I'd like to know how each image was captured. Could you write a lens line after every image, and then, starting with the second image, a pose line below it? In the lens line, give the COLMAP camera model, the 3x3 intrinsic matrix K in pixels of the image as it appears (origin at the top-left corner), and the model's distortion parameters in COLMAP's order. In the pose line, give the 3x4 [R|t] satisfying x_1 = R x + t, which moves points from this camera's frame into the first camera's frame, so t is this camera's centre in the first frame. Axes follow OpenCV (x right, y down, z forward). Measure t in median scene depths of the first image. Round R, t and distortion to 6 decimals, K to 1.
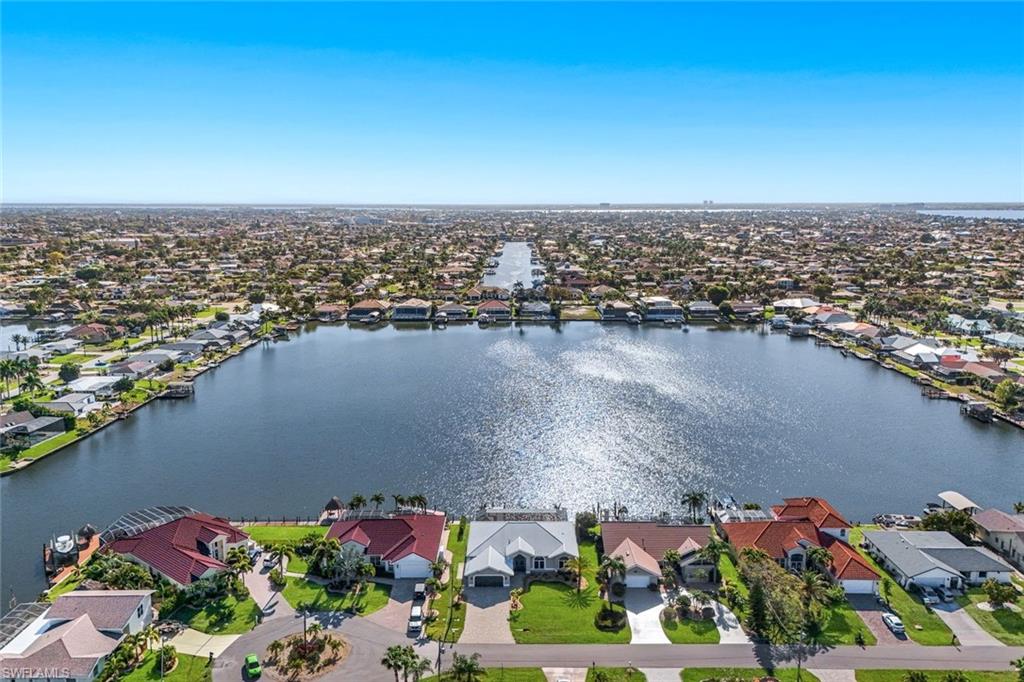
lens RADIAL K [[743.9, 0, 512.0], [0, 743.9, 341.0], [0, 0, 1]] dist [0.049961, 0.001680]
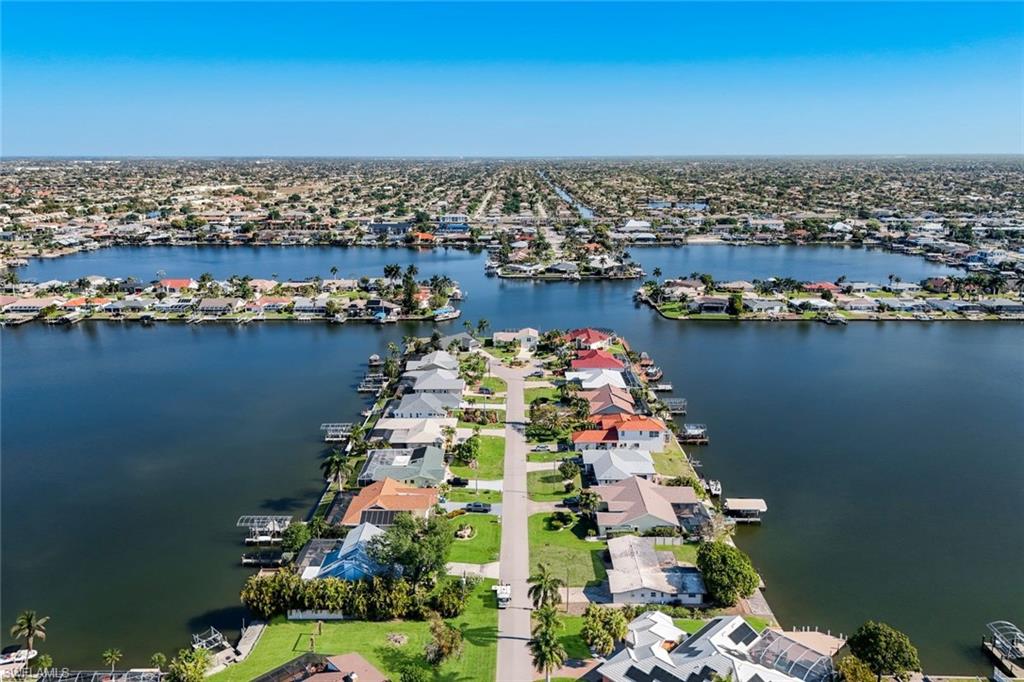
lens RADIAL K [[743.9, 0, 512.0], [0, 743.9, 341.0], [0, 0, 1]] dist [0.049961, 0.001680]
pose [[-0.001956, 0.244923, -0.969541, 1.824028], [-0.183998, 0.952901, 0.241090, -0.245089], [0.982925, 0.178865, 0.043201, 0.673056]]
